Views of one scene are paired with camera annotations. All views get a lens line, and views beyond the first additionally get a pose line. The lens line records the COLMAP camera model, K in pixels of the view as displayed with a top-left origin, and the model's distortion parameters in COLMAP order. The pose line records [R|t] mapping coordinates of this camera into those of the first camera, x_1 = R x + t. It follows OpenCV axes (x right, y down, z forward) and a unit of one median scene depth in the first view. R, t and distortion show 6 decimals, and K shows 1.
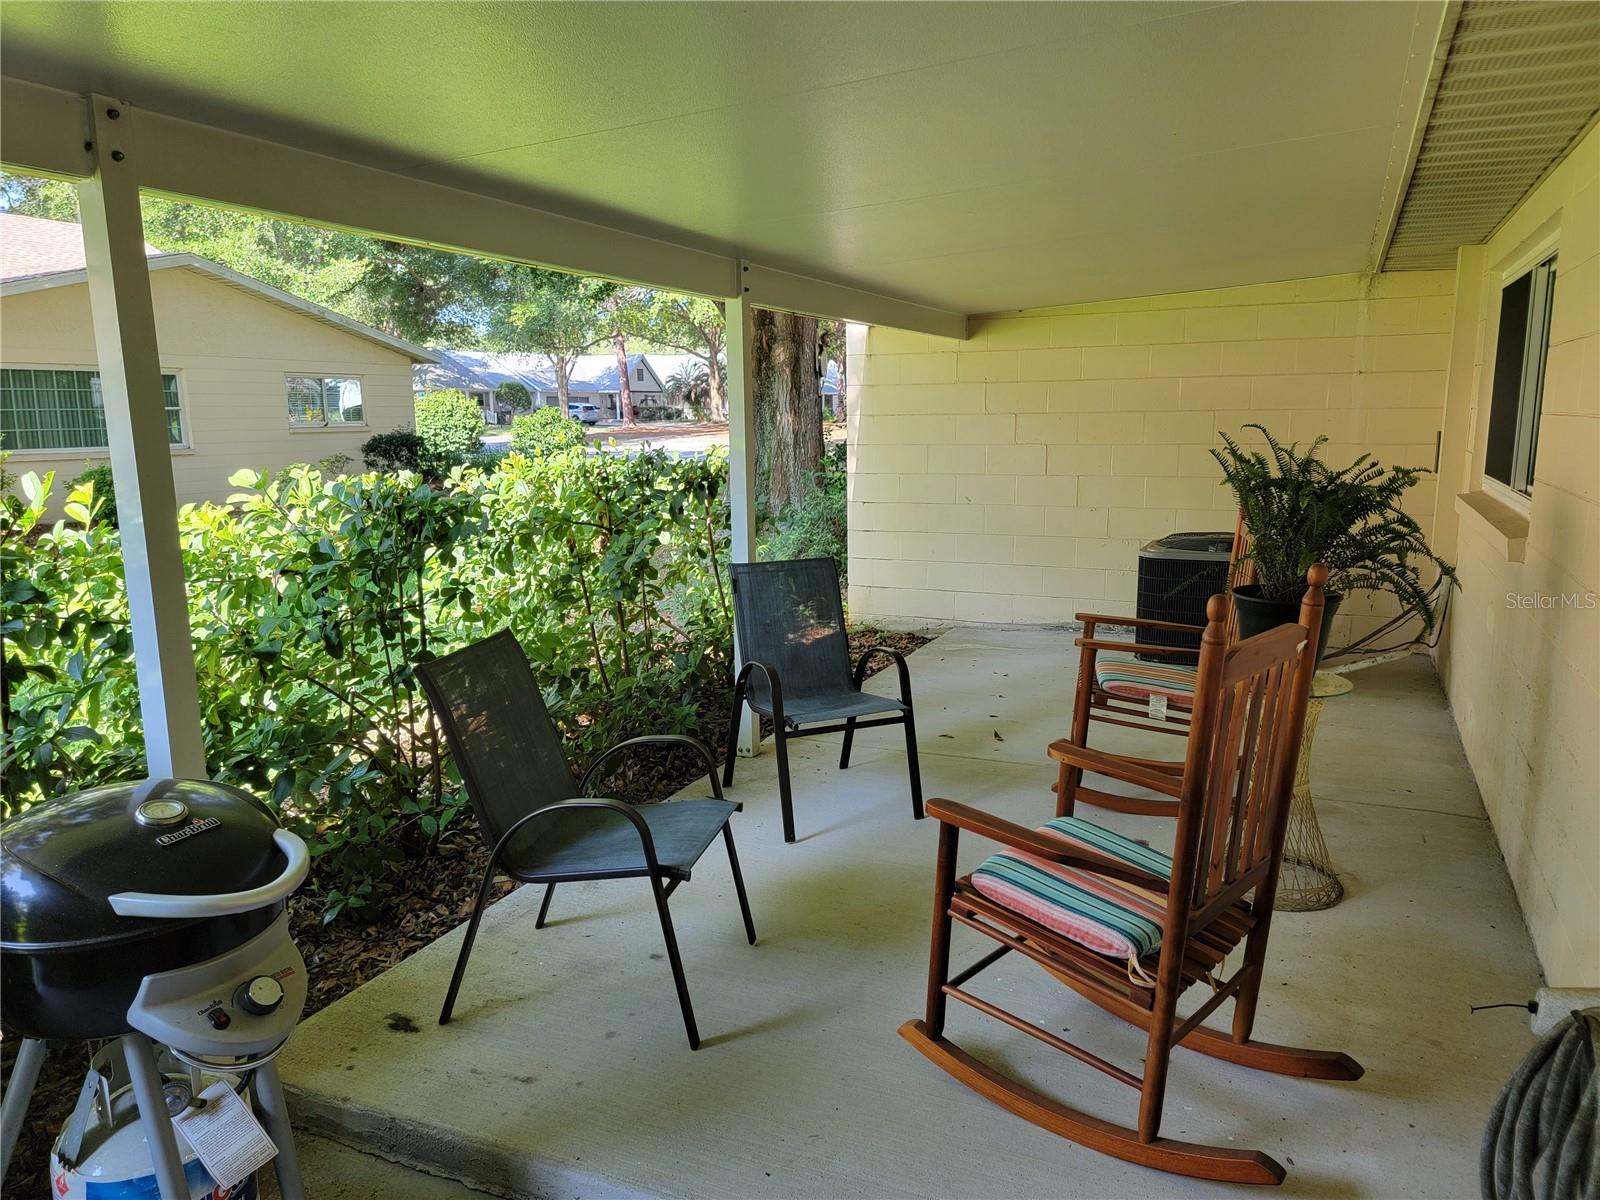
lens RADIAL K [[1091.1, 0, 826.8], [0, 1091.1, 600.0], [0, 0, 1]] dist [0.082095, -0.068292]
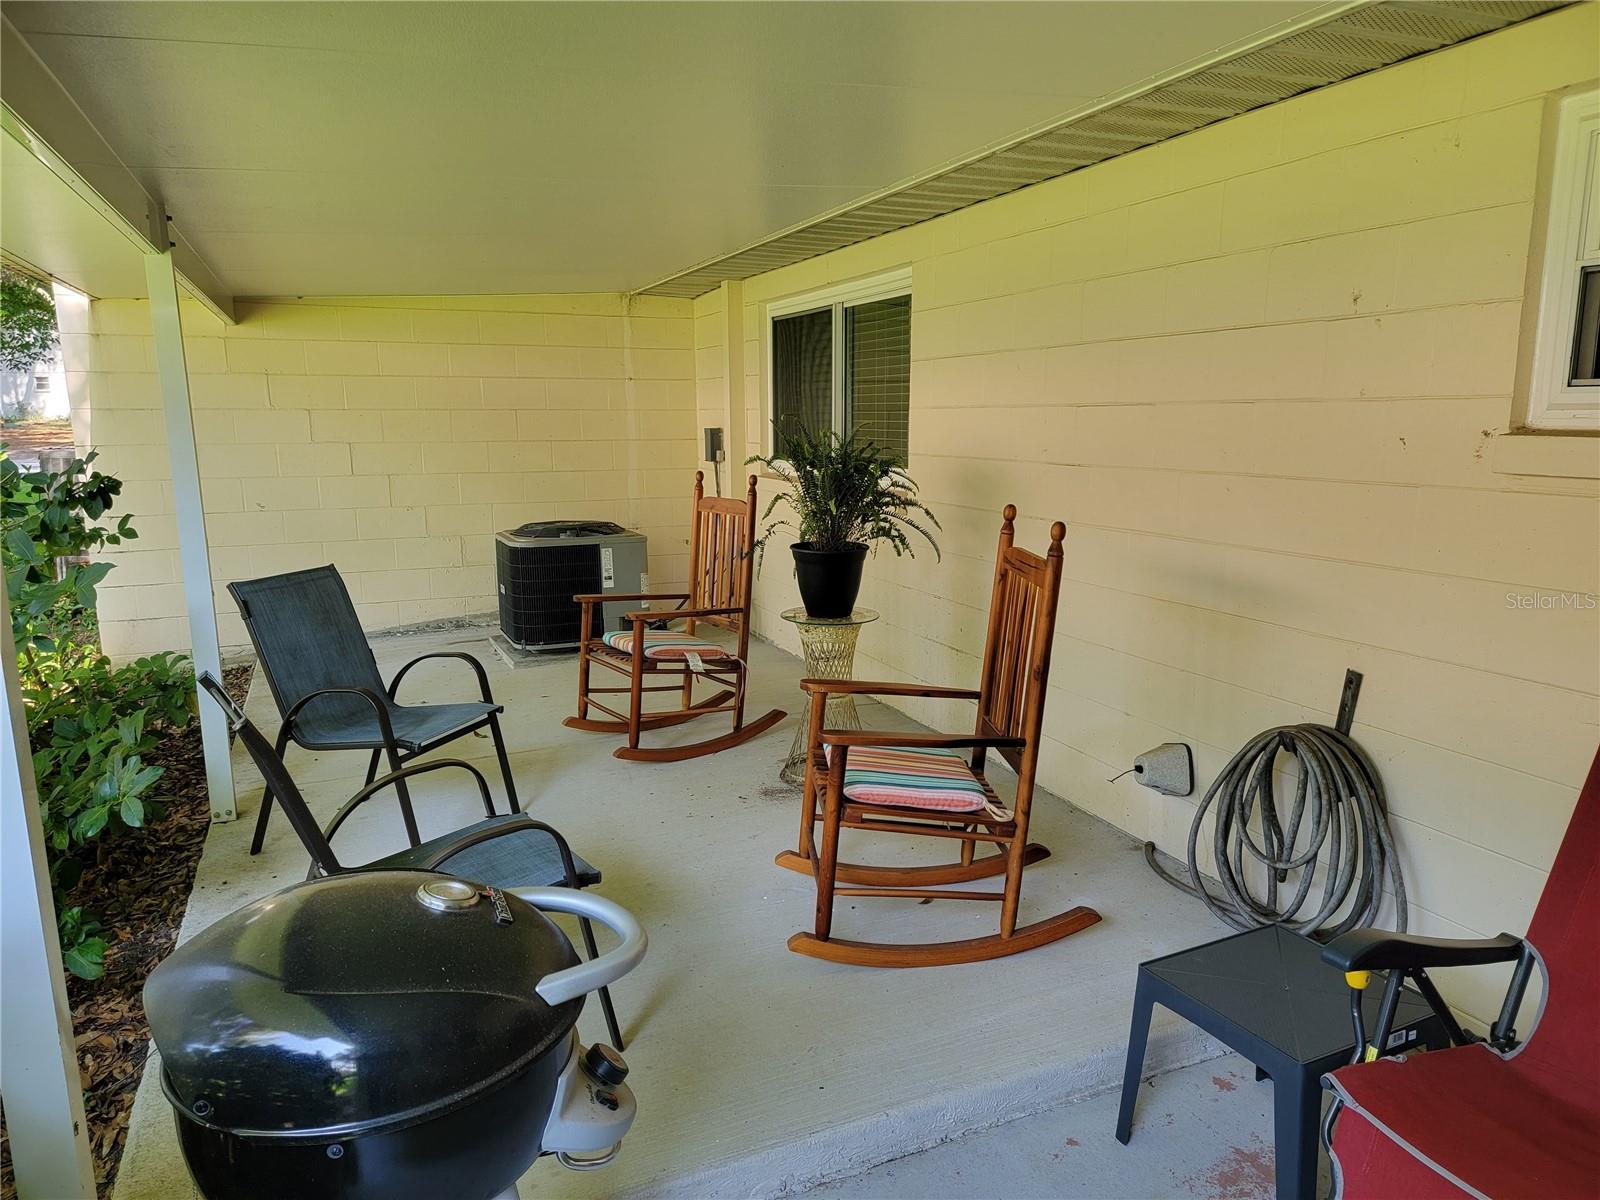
lens RADIAL K [[1096.3, 0, 794.0], [0, 1096.3, 610.8], [0, 0, 1]] dist [0.082922, -0.064462]
pose [[0.673389, -0.125316, 0.728590, -0.451782], [0.124632, 0.990666, 0.055204, -0.006369], [-0.728707, 0.053632, 0.682722, 0.139004]]
